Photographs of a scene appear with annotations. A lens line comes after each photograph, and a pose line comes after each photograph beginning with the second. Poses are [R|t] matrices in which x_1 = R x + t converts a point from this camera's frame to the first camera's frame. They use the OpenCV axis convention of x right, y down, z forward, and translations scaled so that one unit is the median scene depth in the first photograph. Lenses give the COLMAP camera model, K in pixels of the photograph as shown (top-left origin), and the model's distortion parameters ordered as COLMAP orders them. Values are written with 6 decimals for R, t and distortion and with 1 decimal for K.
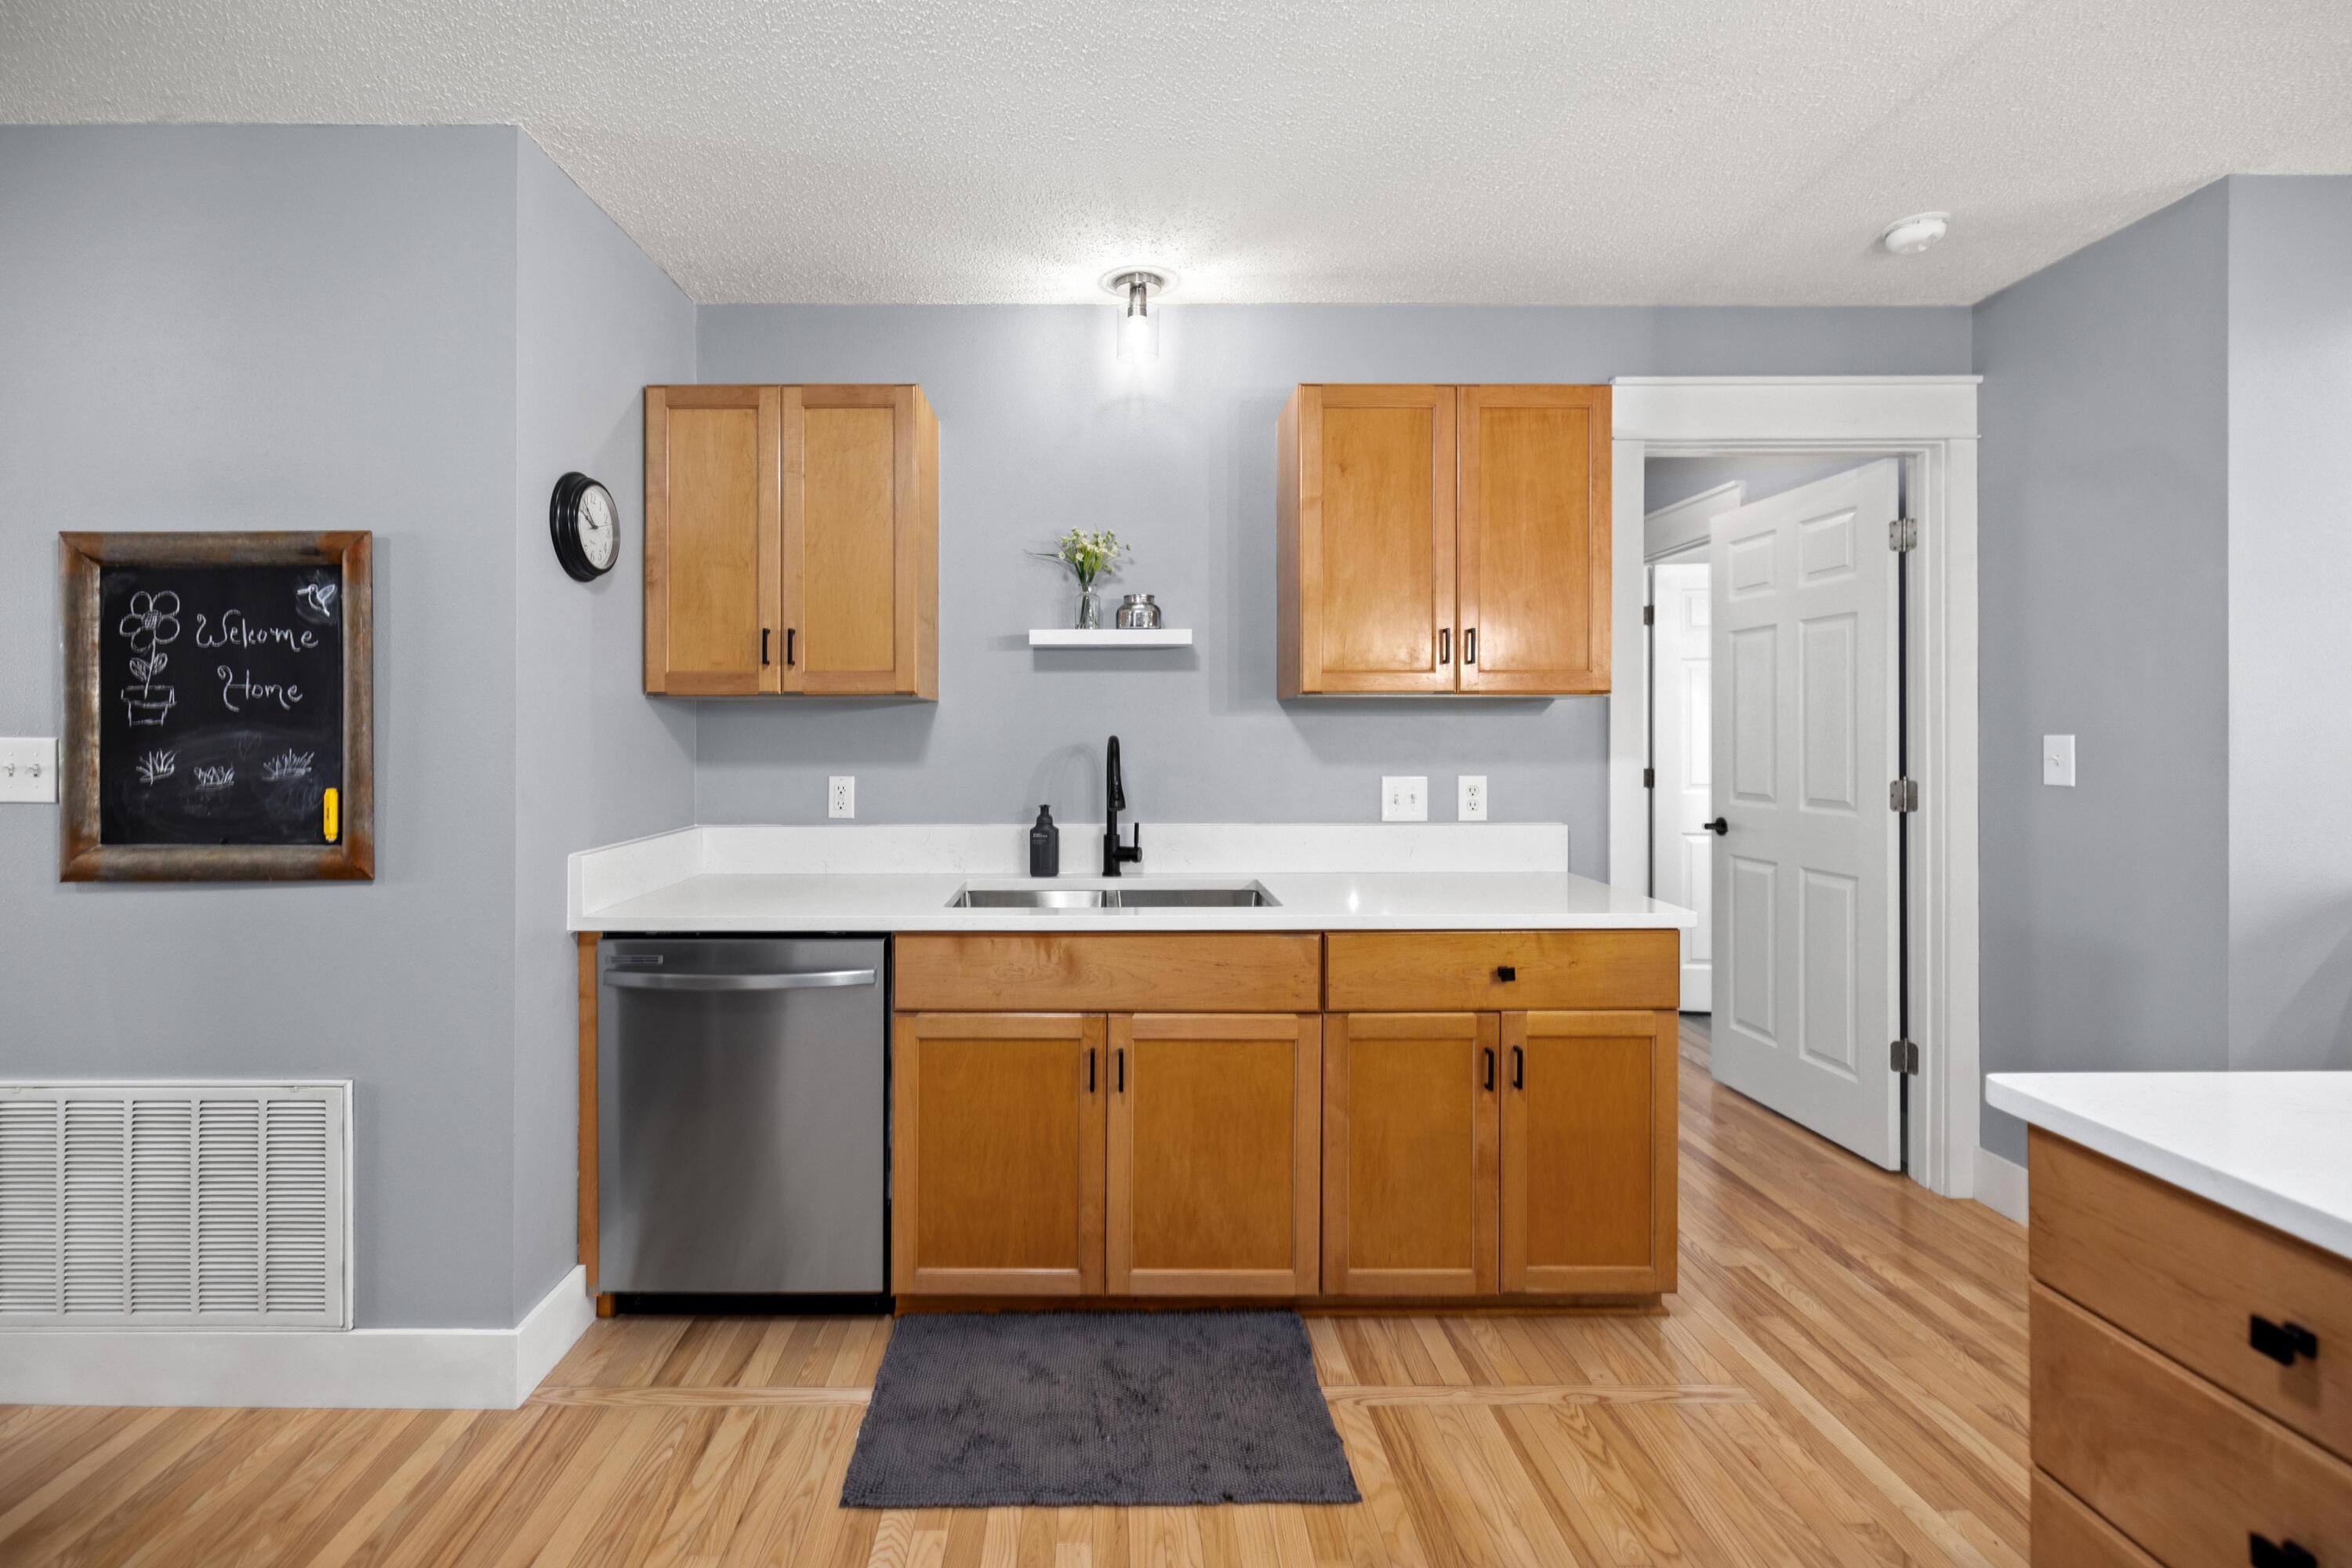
lens RADIAL K [[1049.5, 0, 1102.1], [0, 1049.5, 727.5], [0, 0, 1]] dist [0.001812, 0.000187]
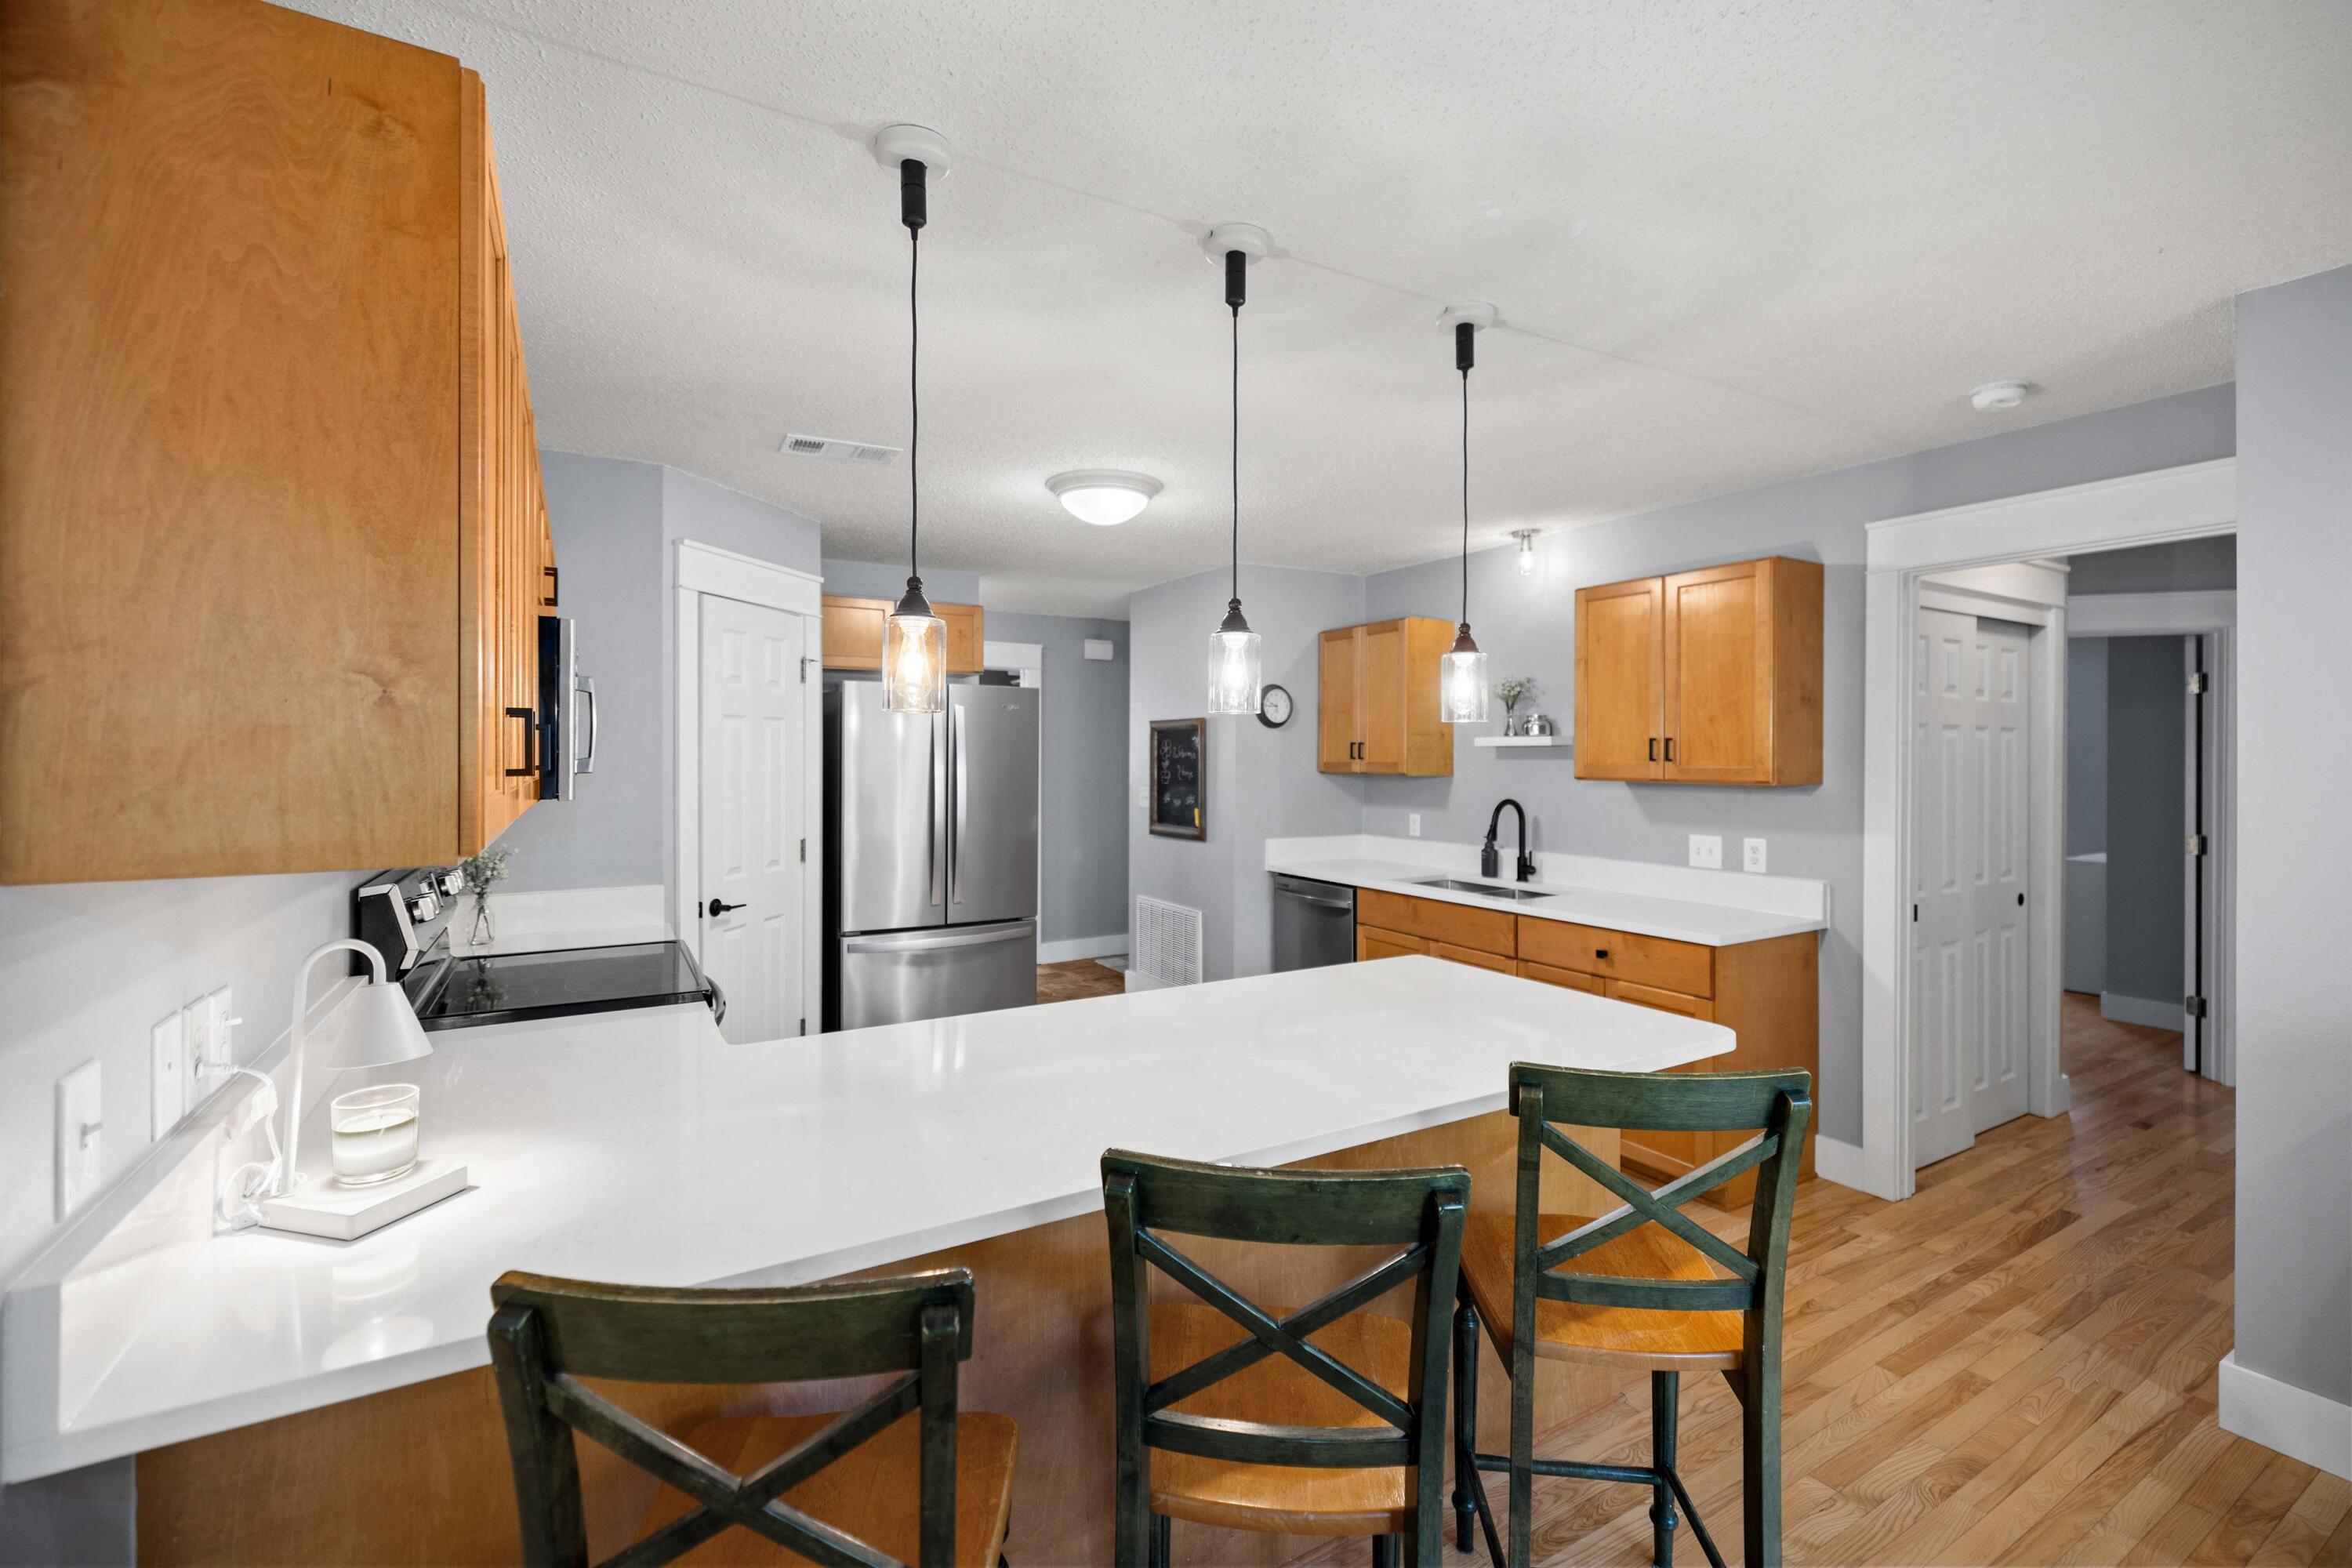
lens RADIAL K [[999.9, 0, 1160.9], [0, 999.9, 764.2], [0, 0, 1]] dist [0.002056, 0.000183]
pose [[0.498060, 0.010477, -0.867079, 1.242907], [-0.002133, 0.999939, 0.010857, -0.071133], [0.867140, -0.003558, 0.498052, -0.344467]]
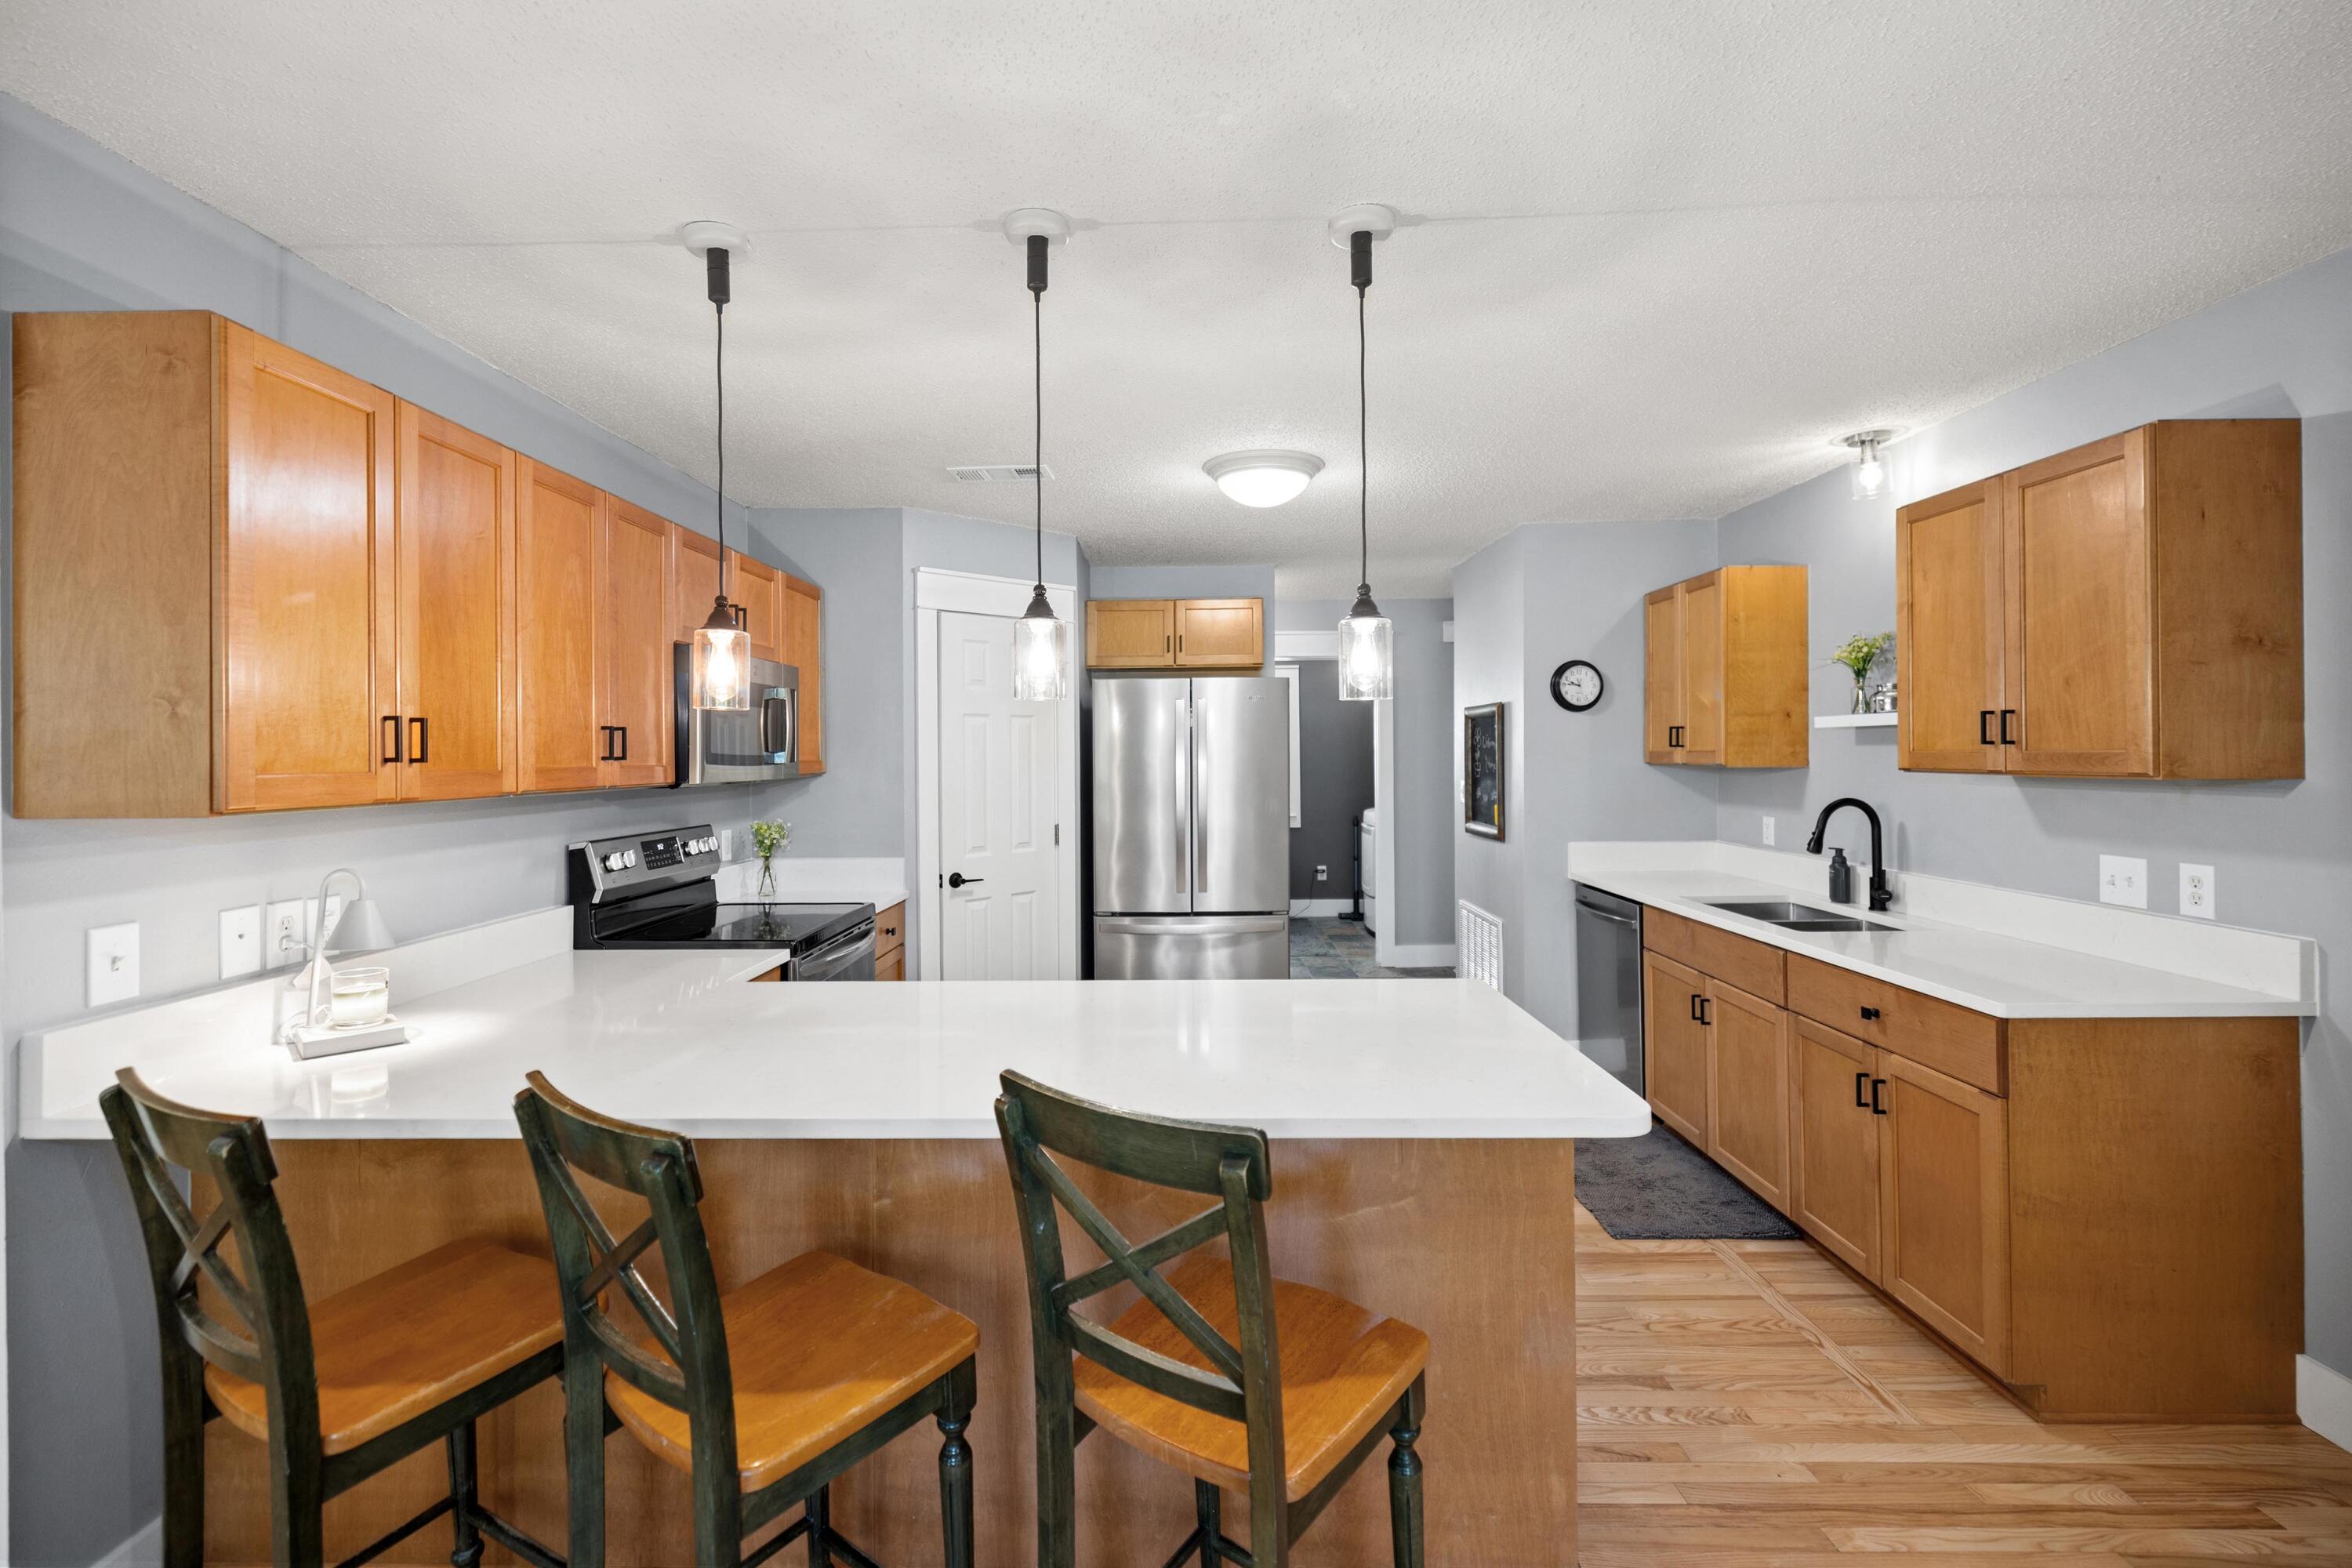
lens RADIAL K [[1026.0, 0, 1160.9], [0, 1026.0, 754.3], [0, 0, 1]] dist [-0.000380, -0.000117]
pose [[-0.023324, 0.004879, -0.999716, 1.383841], [0.008889, 0.999950, 0.004672, -0.063697], [0.999688, -0.008777, -0.023366, 0.200359]]
